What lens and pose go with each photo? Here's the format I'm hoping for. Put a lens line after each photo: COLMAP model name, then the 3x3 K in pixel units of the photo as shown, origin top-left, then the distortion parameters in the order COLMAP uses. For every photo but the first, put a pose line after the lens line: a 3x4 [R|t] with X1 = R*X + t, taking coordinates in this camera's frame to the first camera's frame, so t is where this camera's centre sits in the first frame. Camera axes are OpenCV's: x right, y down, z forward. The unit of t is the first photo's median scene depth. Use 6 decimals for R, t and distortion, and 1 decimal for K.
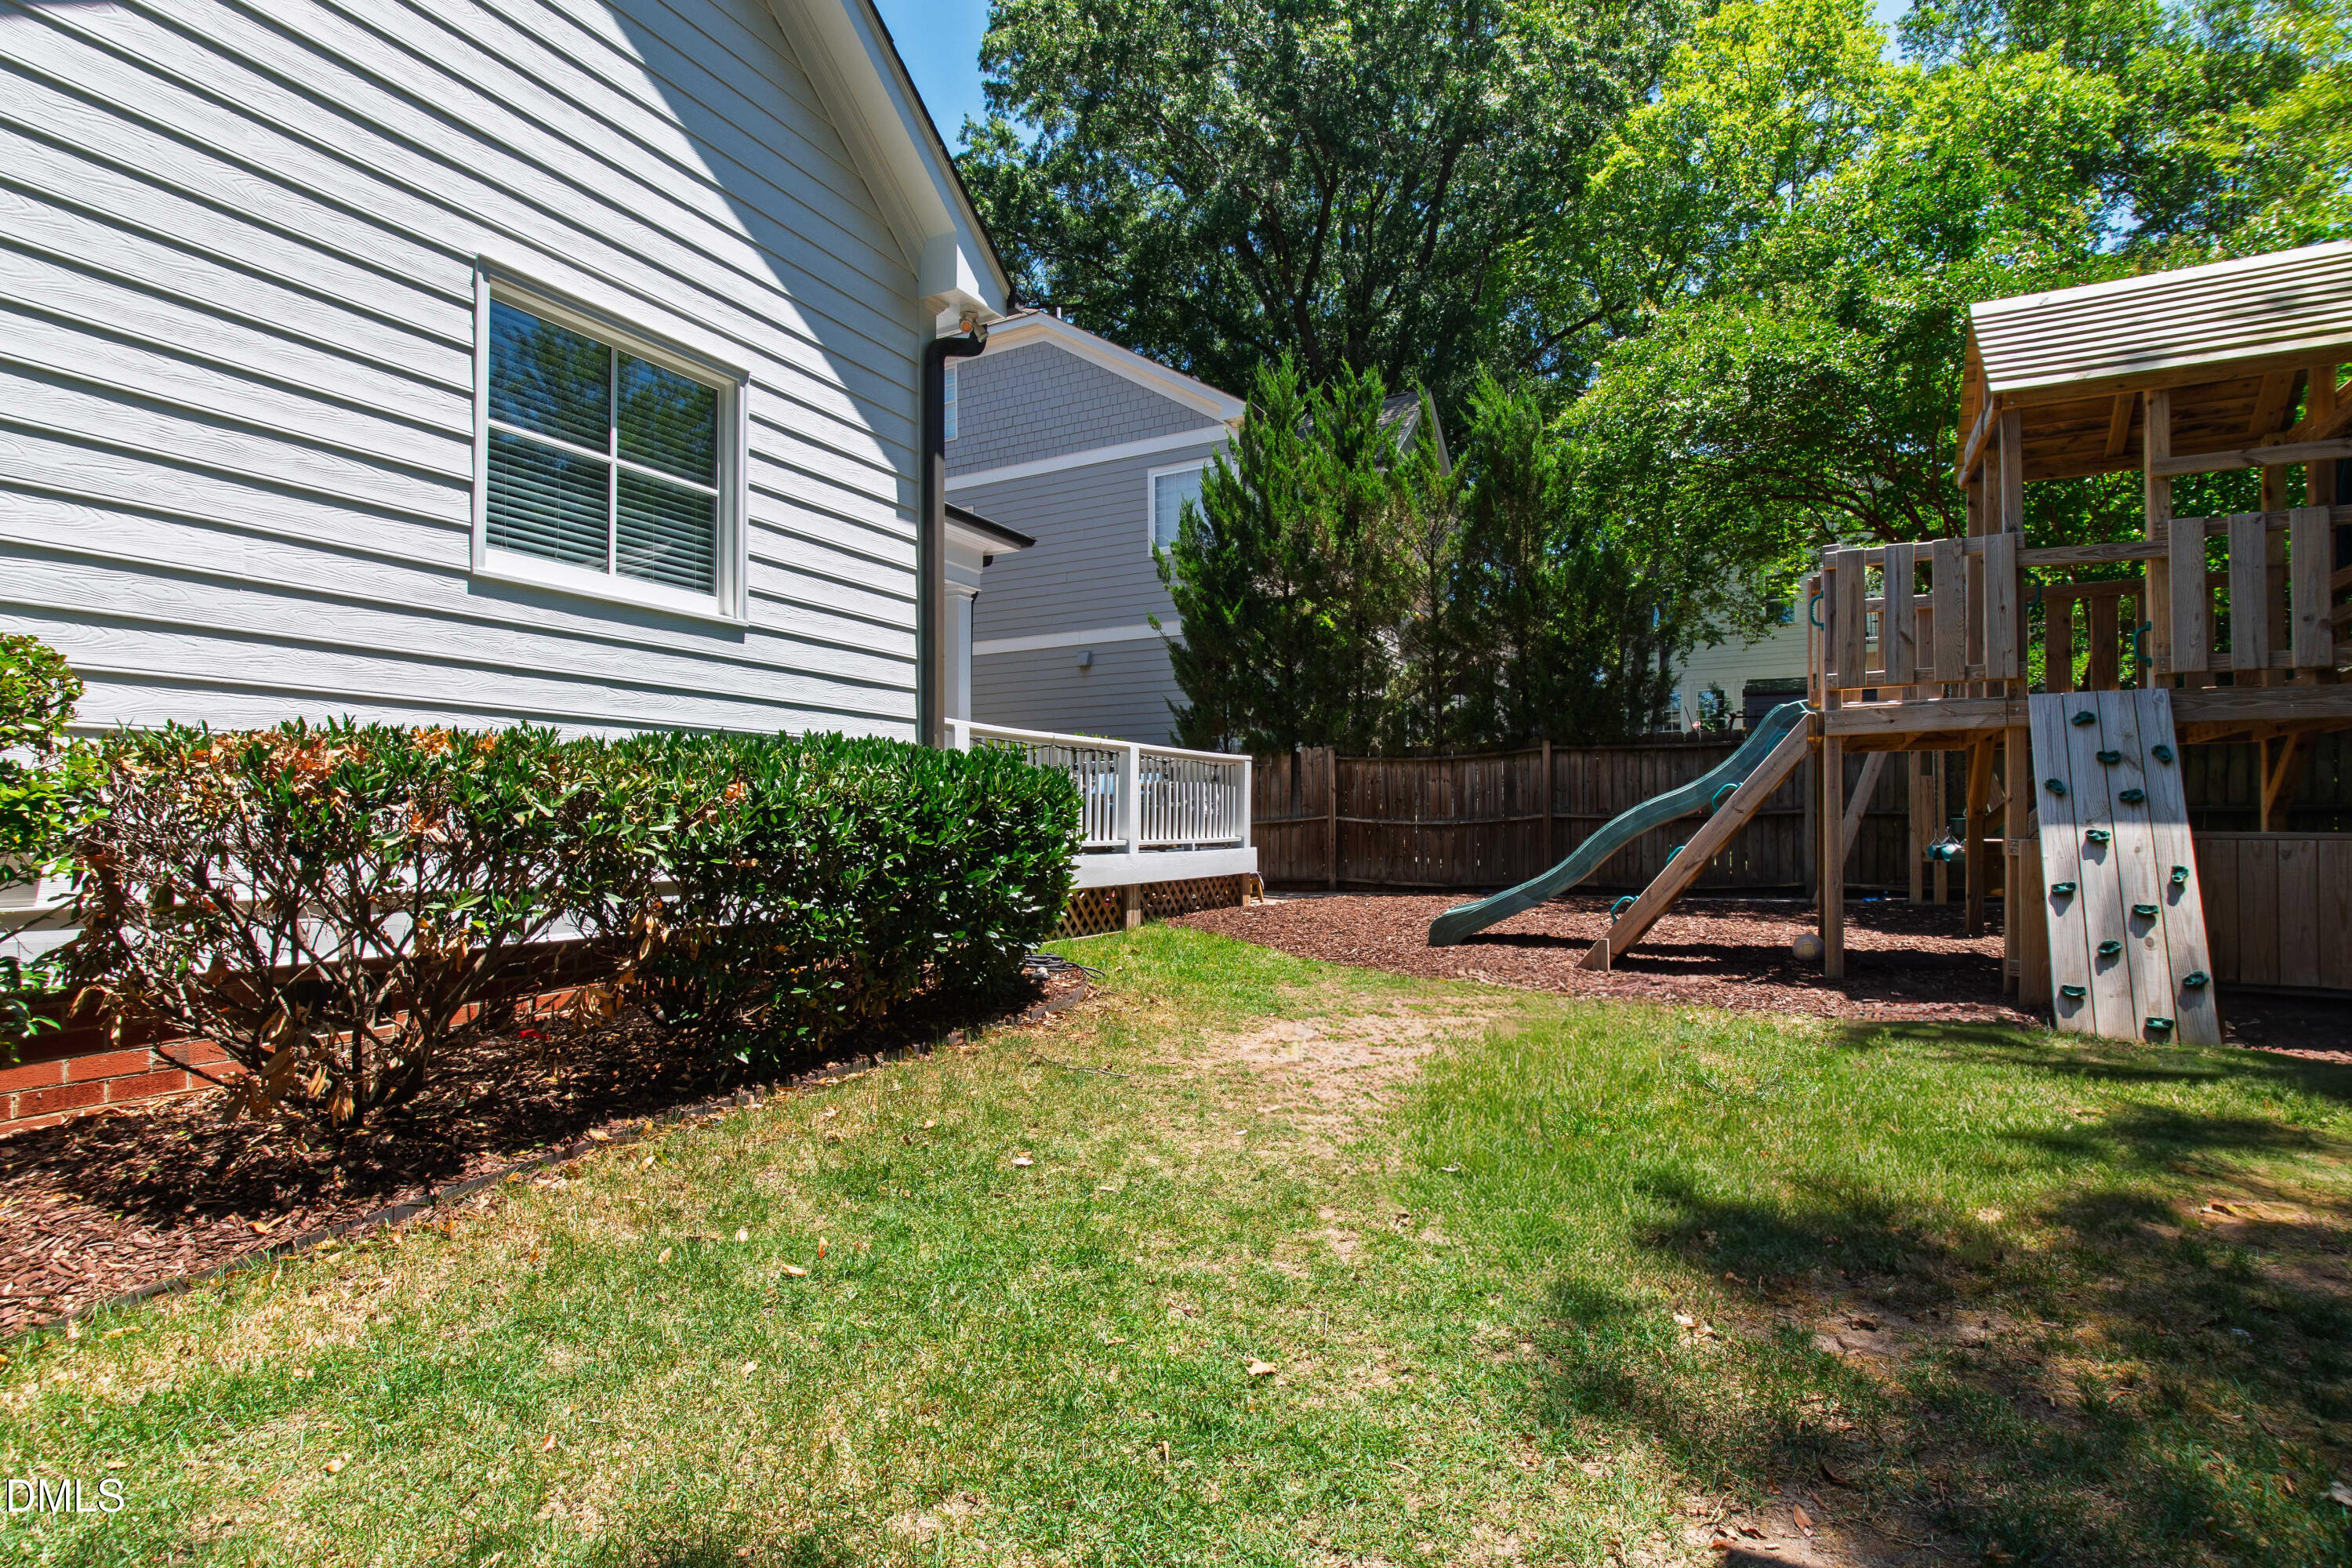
lens RADIAL K [[1112.8, 0, 1178.4], [0, 1112.8, 797.3], [0, 0, 1]] dist [0.001589, 0.000275]
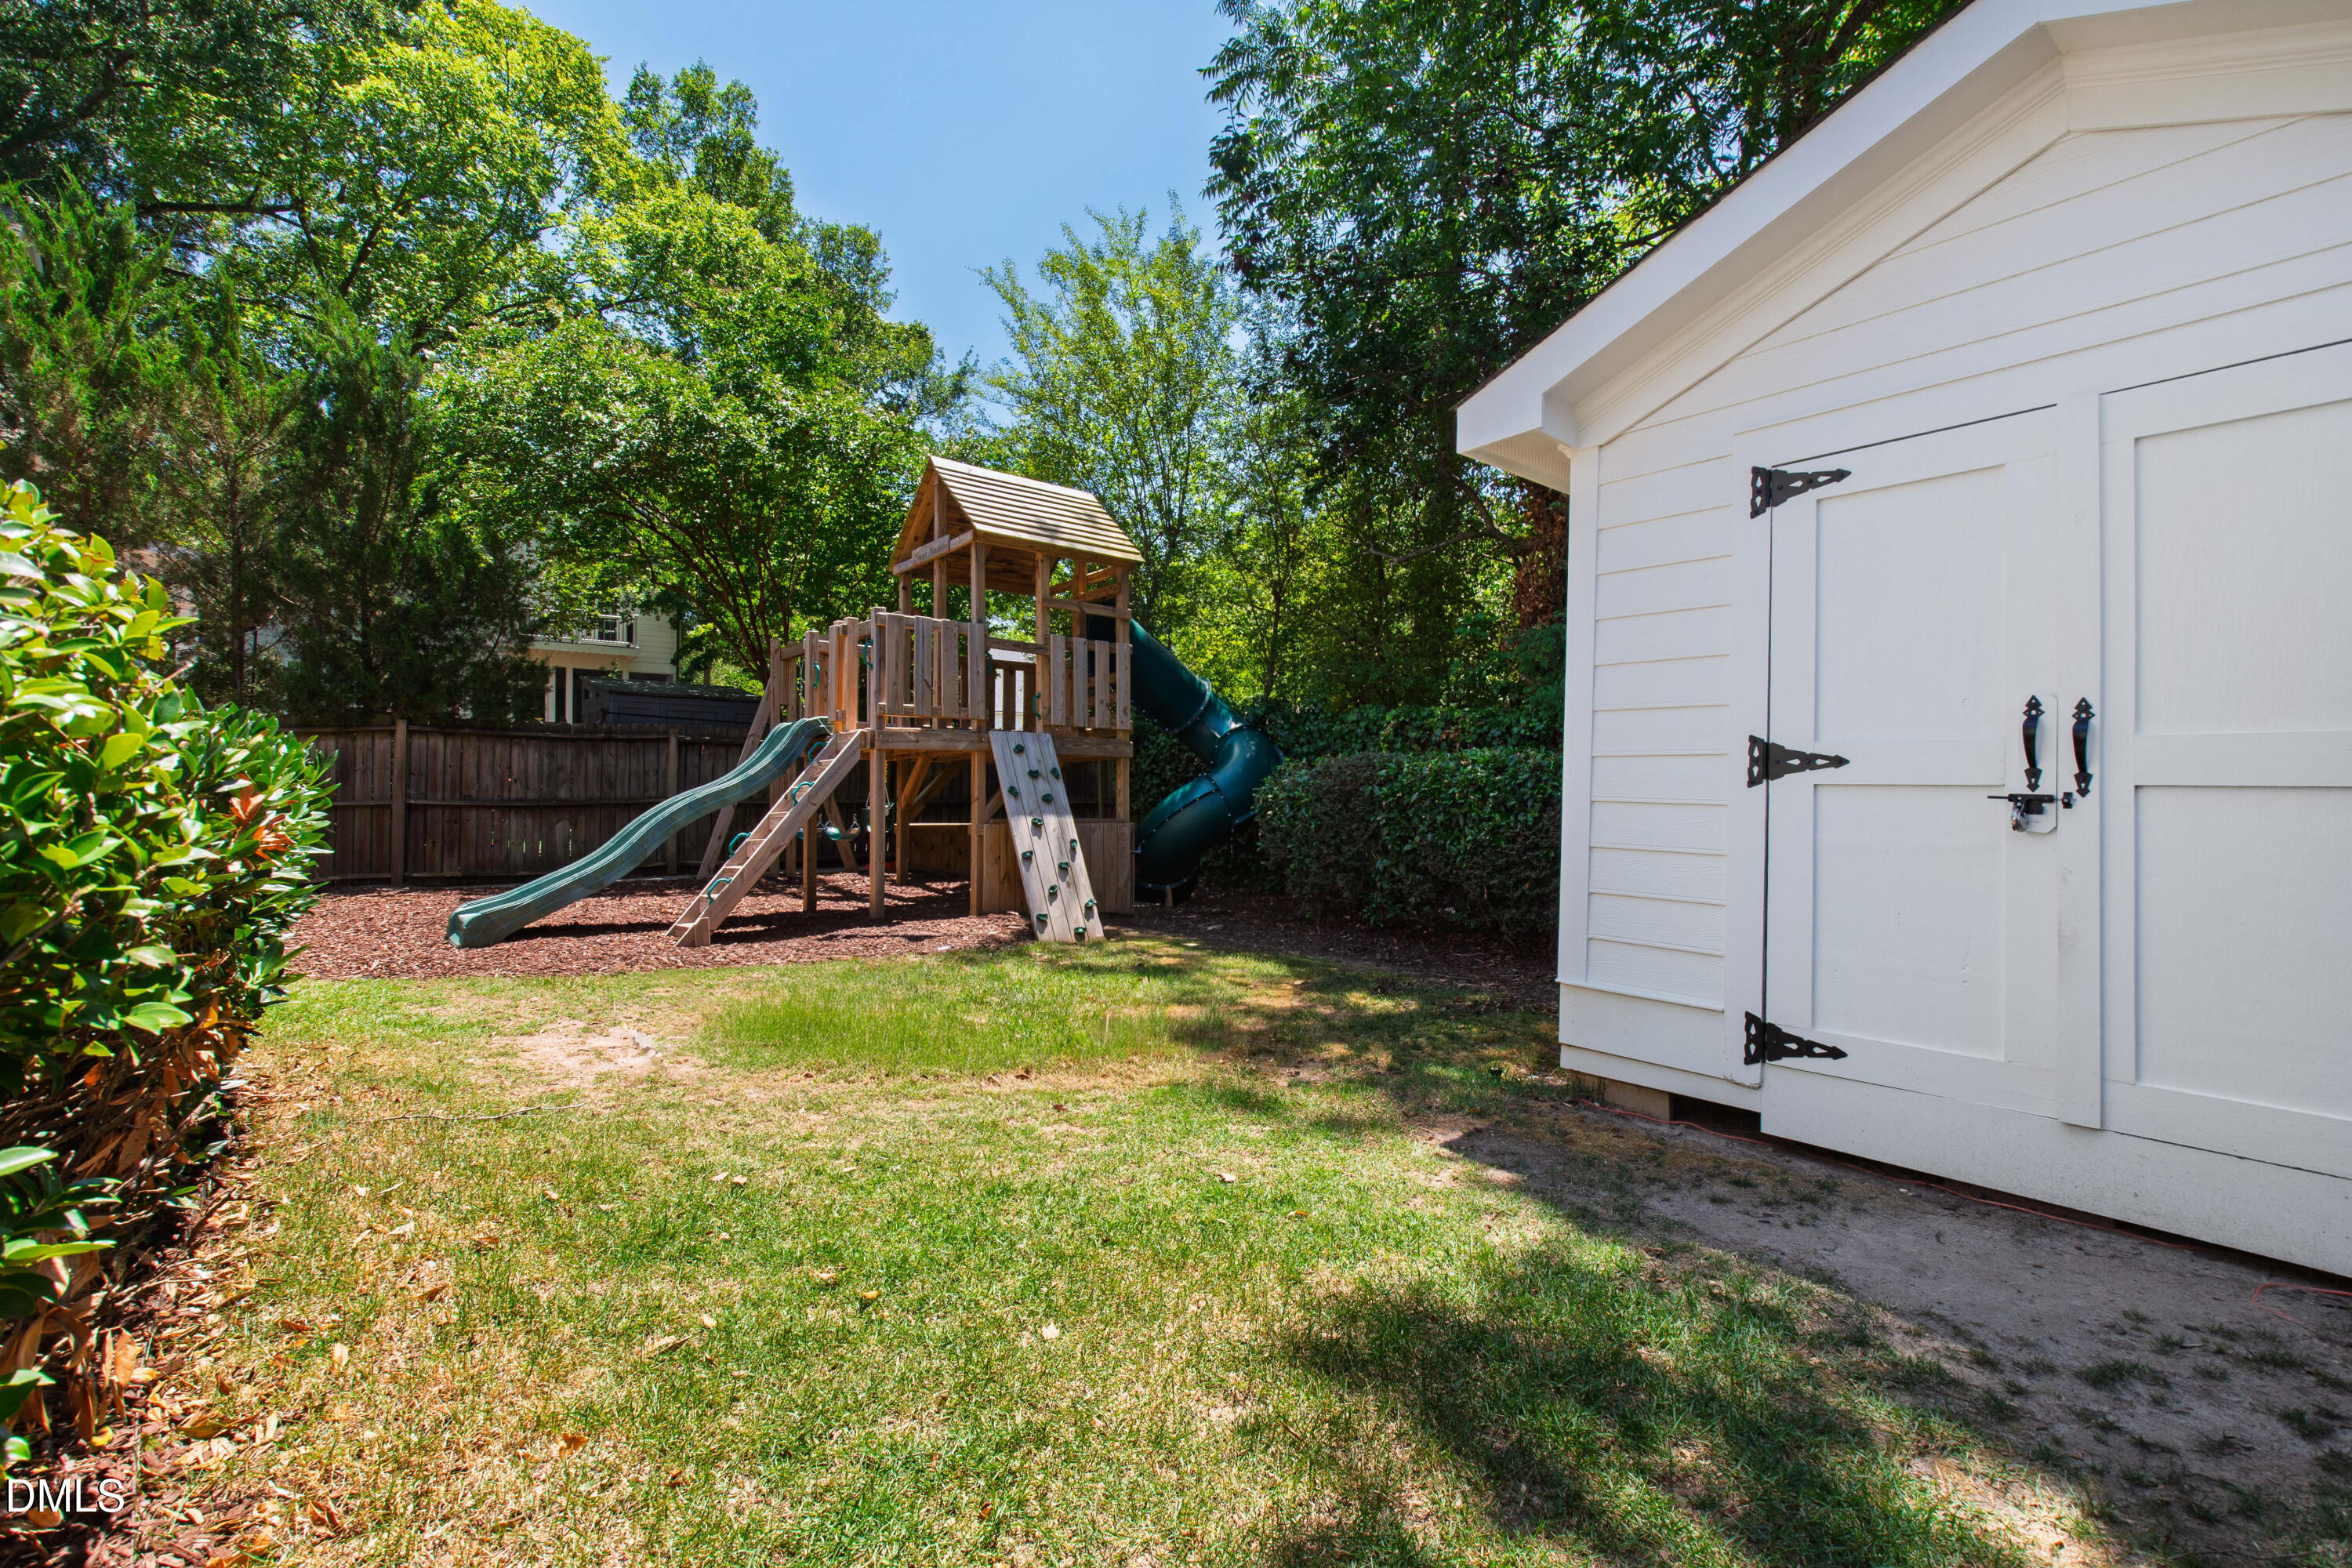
lens RADIAL K [[1047.5, 0, 1175.7], [0, 1047.5, 795.1], [0, 0, 1]] dist [-0.000044, 0.000011]
pose [[0.405130, 0.010890, 0.914194, -0.492486], [-0.024010, 0.999711, -0.001269, -0.007480], [-0.913944, -0.021436, 0.405274, 0.181606]]
